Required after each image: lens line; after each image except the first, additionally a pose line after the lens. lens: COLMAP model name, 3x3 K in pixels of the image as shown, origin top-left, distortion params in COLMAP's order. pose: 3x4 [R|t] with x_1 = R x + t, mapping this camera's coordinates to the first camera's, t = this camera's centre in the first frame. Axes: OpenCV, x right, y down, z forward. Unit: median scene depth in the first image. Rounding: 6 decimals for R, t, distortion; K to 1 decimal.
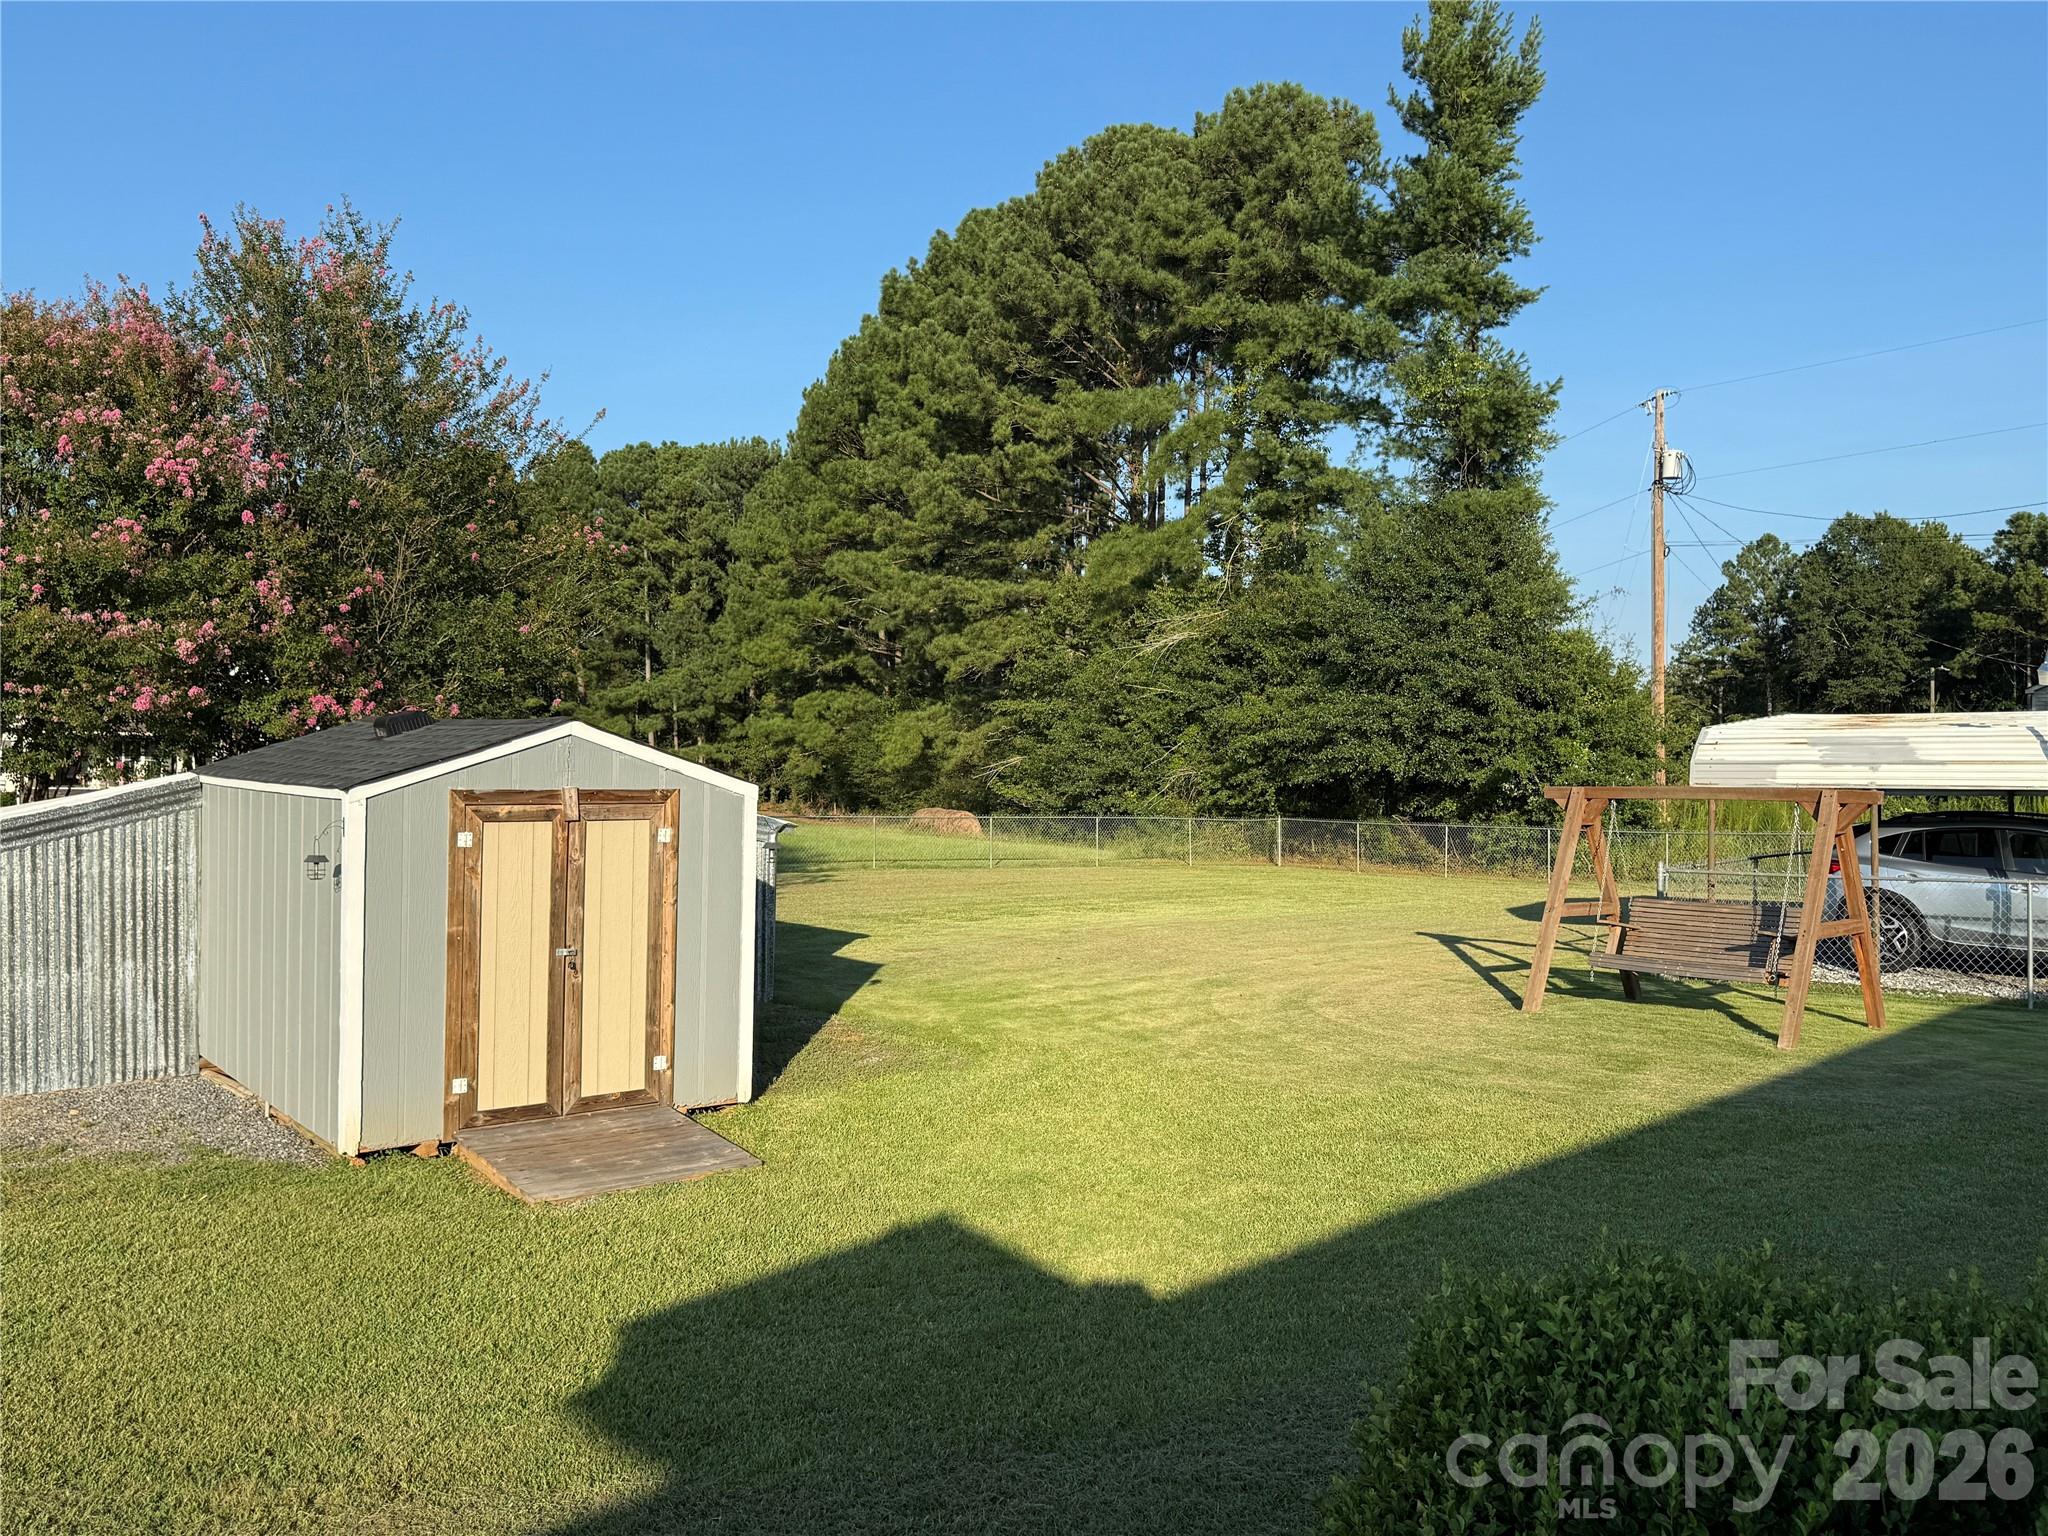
lens RADIAL K [[1676.0, 0, 1039.6], [0, 1676.0, 770.7], [0, 0, 1]] dist [0.074216, -0.120097]
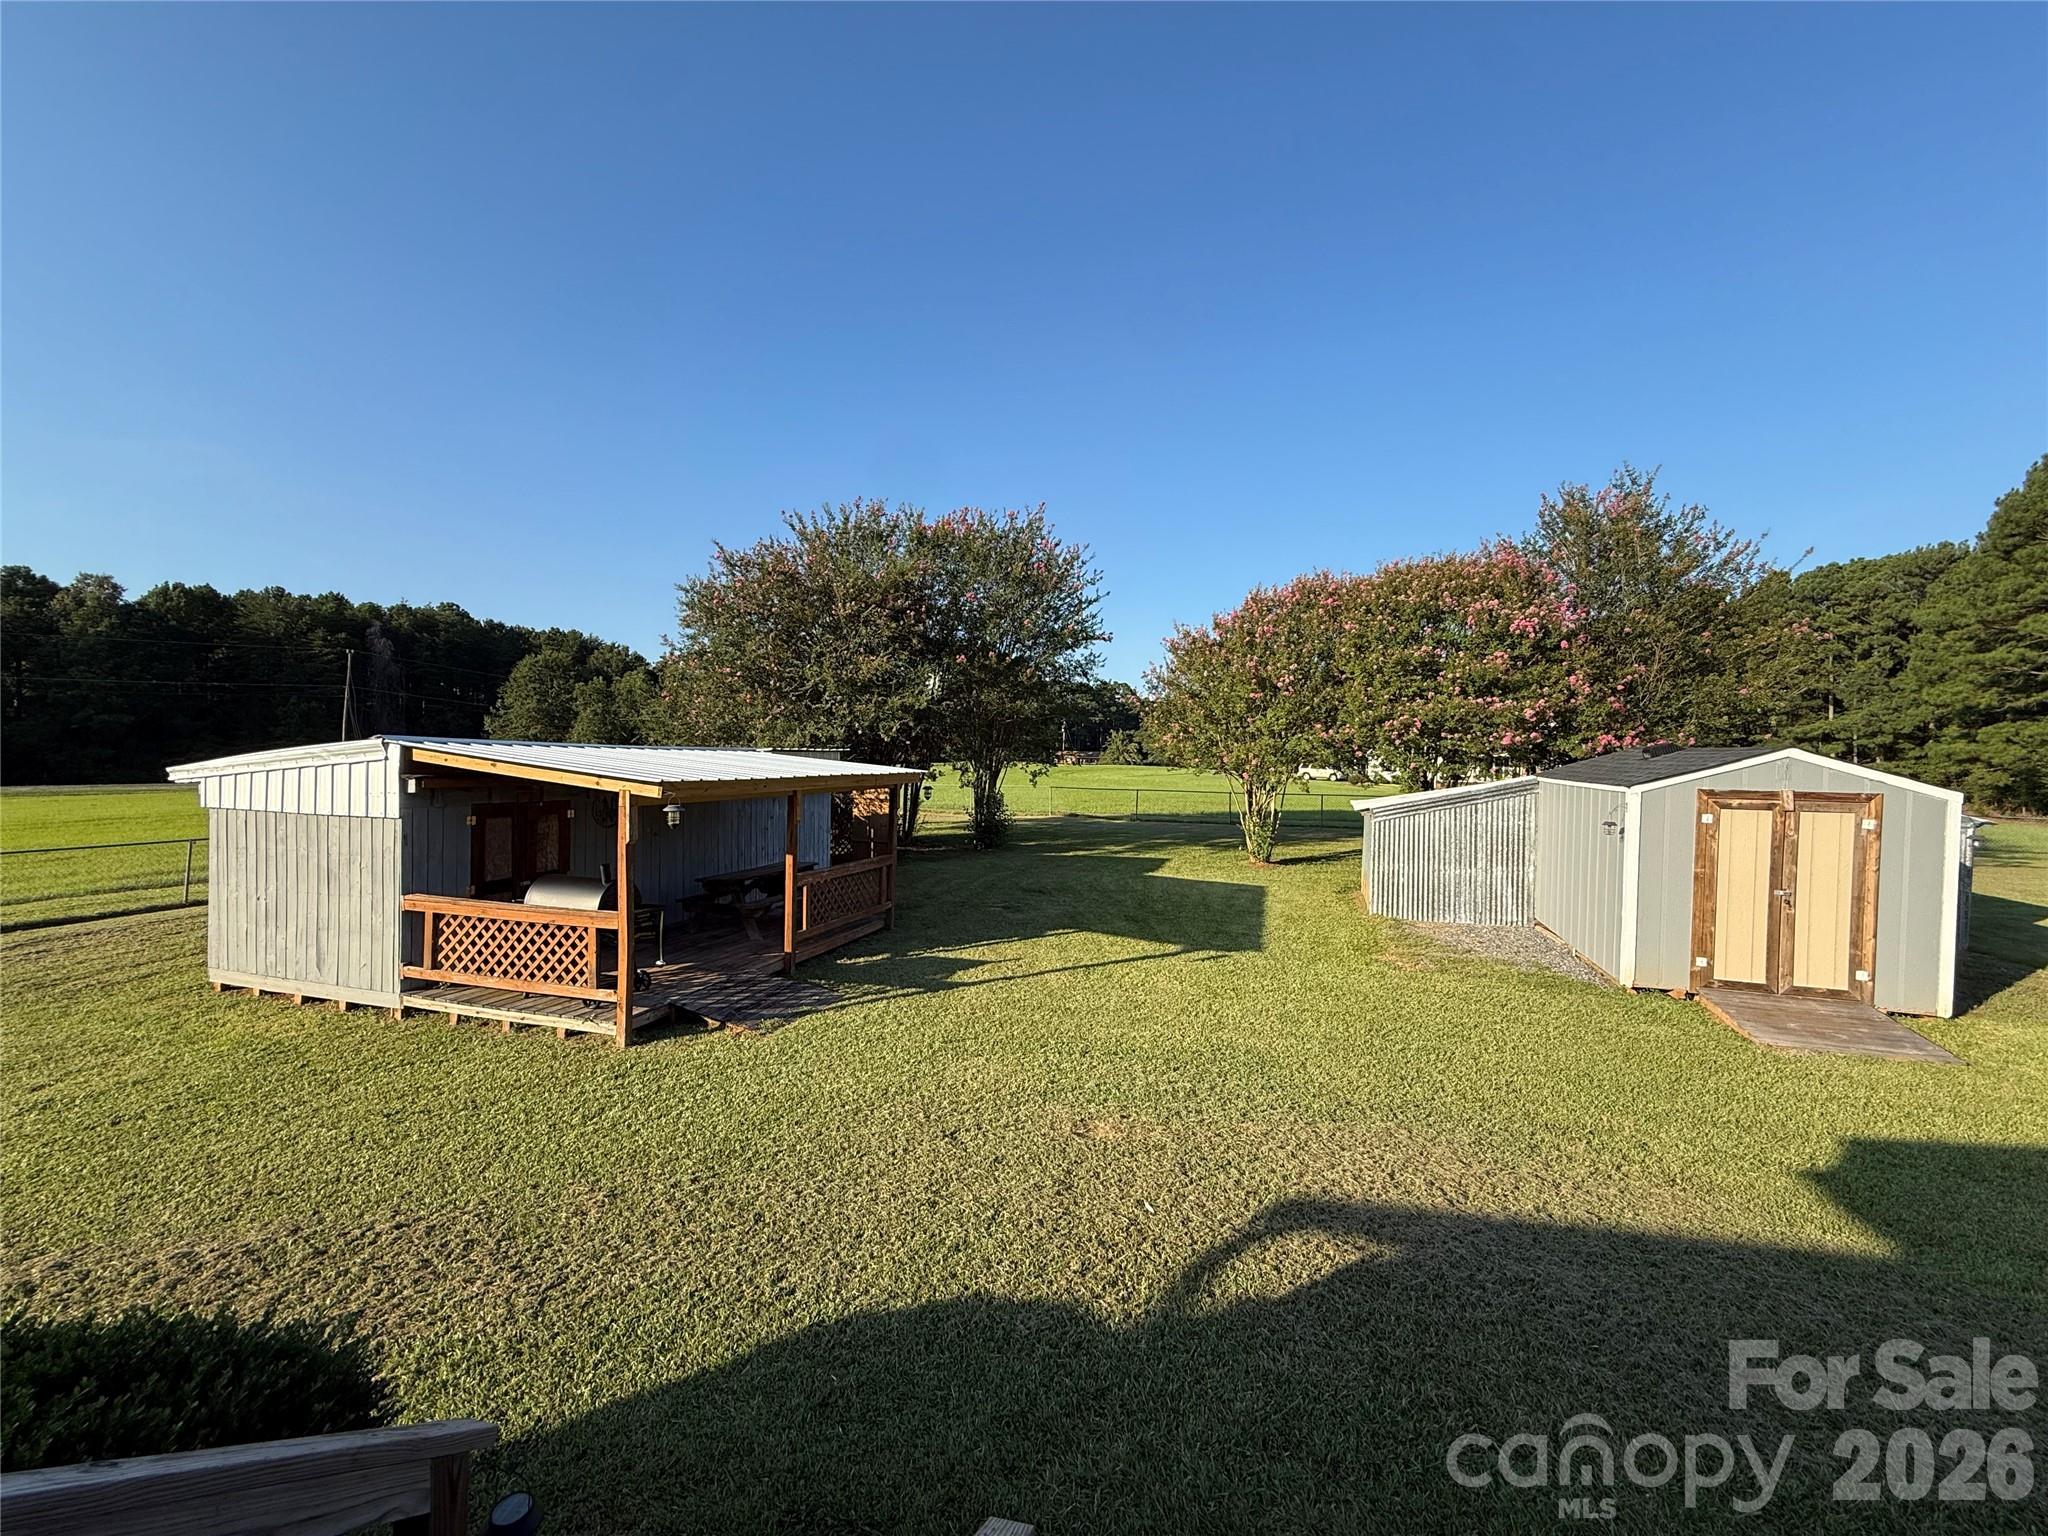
lens RADIAL K [[811.6, 0, 1020.5], [0, 811.6, 770.7], [0, 0, 1]] dist [-0.000945, 0.000419]
pose [[0.530985, 0.014722, -0.847253, -0.004559], [-0.017119, 0.999831, 0.006644, -0.000330], [0.847208, 0.010976, 0.531147, -0.007062]]
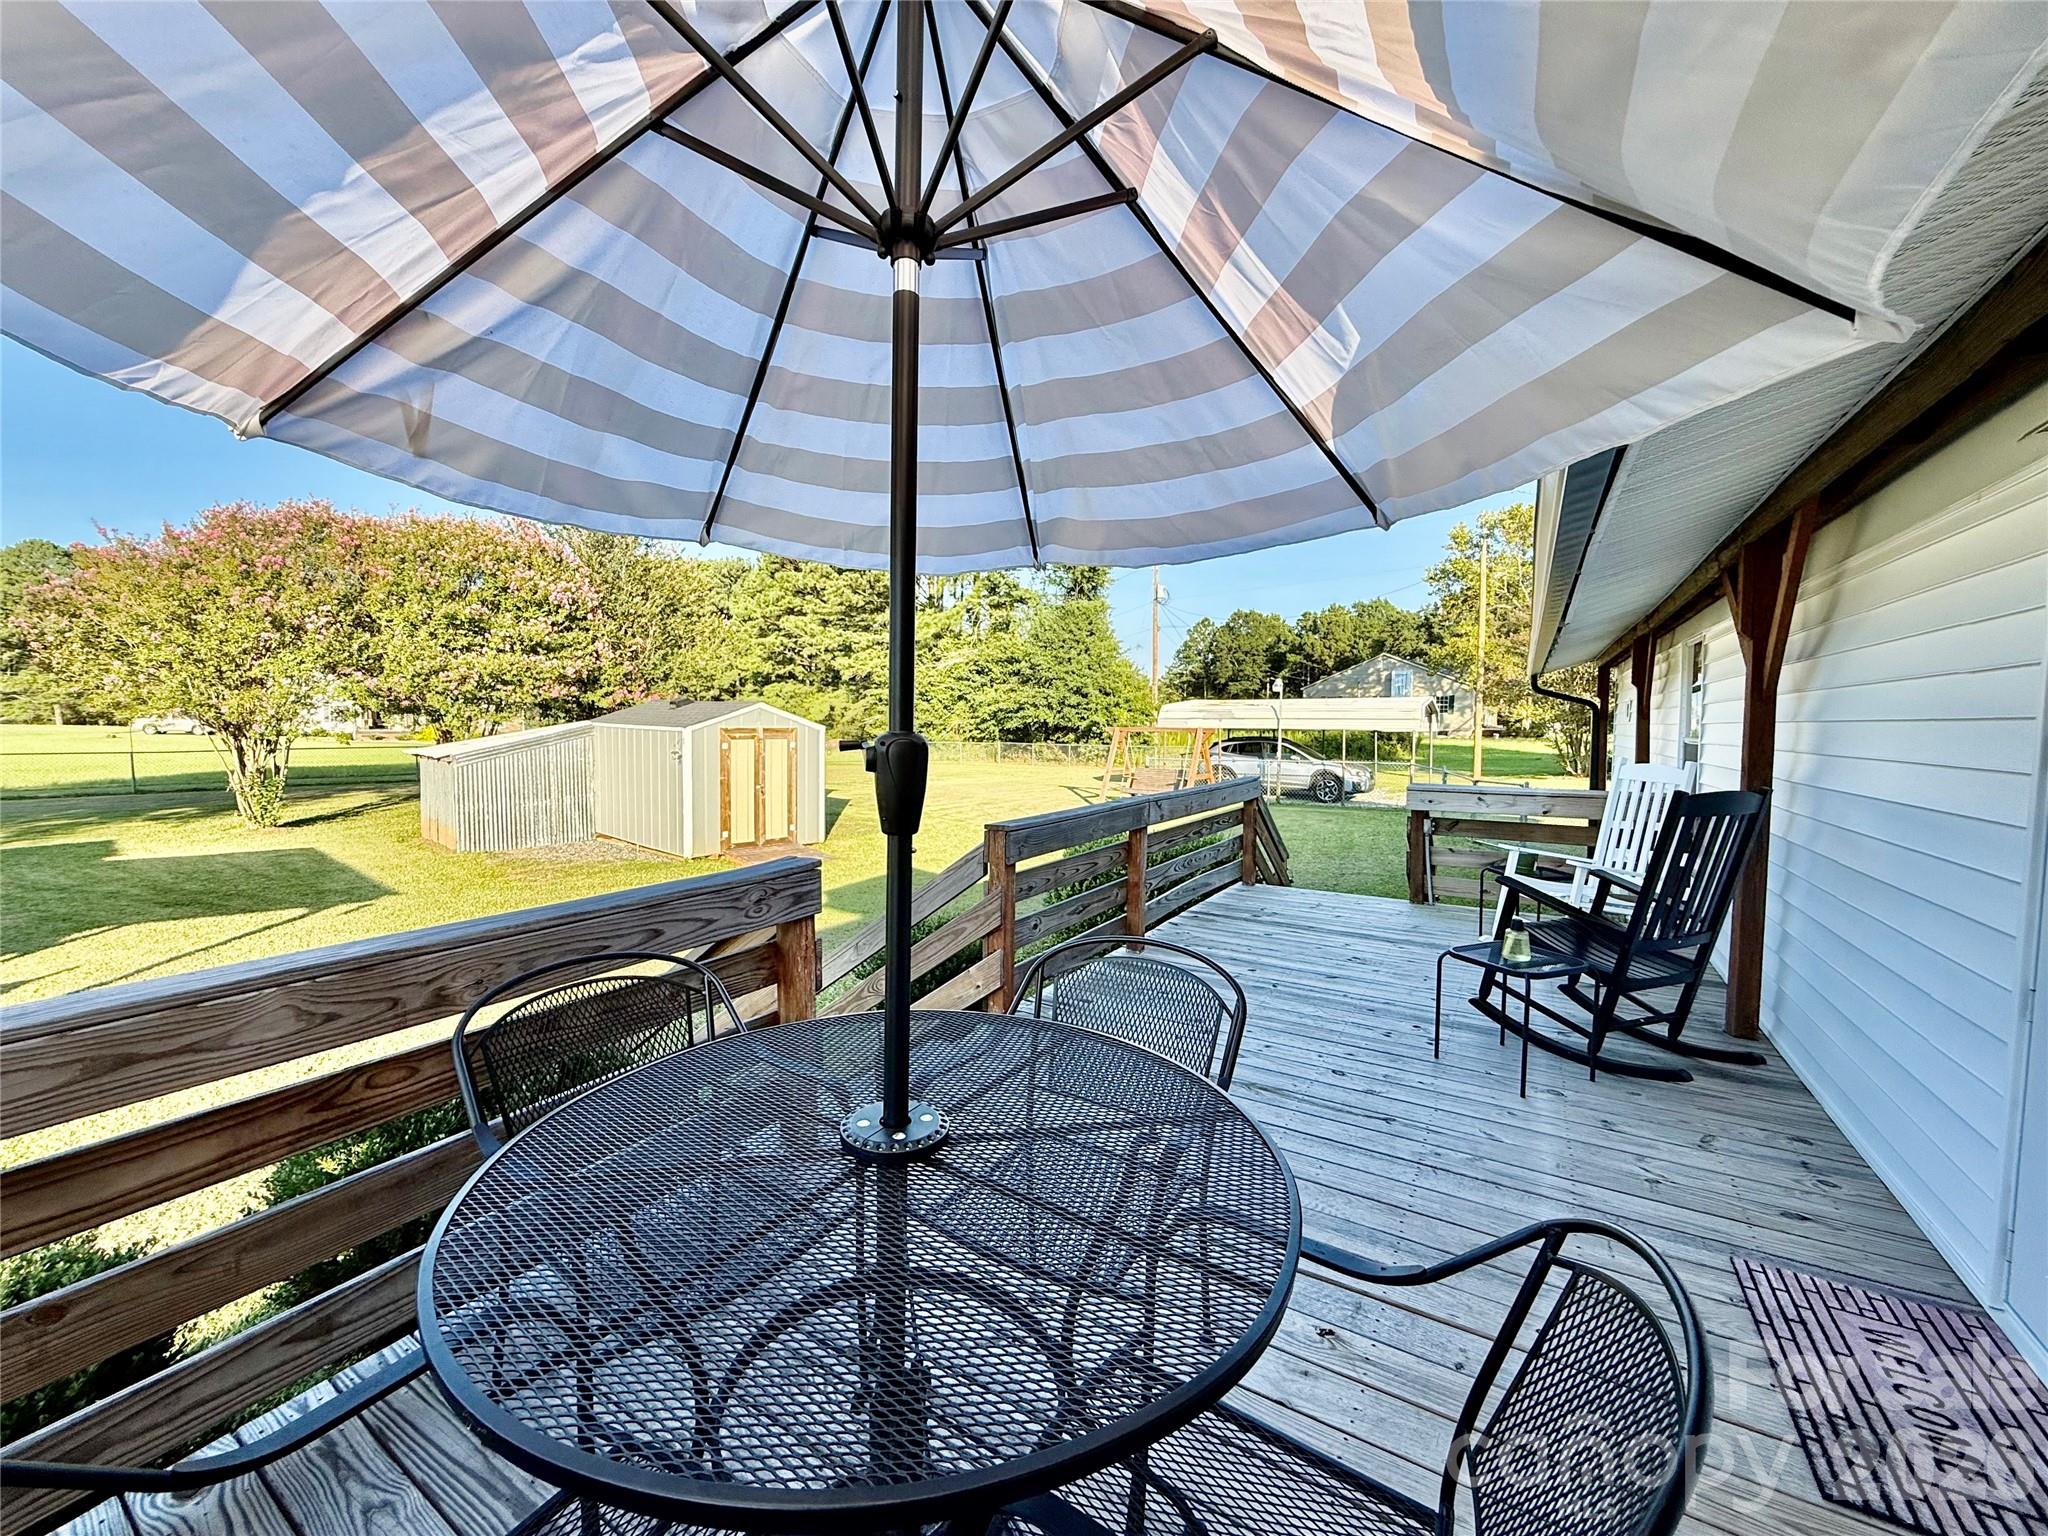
lens RADIAL K [[811.6, 0, 1017.4], [0, 811.6, 770.3], [0, 0, 1]] dist [-0.000945, 0.000419]
pose [[0.985007, -0.010626, 0.172185, -0.029485], [0.000344, 0.998220, 0.059635, 0.000444], [-0.172513, -0.058681, 0.983258, -0.116761]]
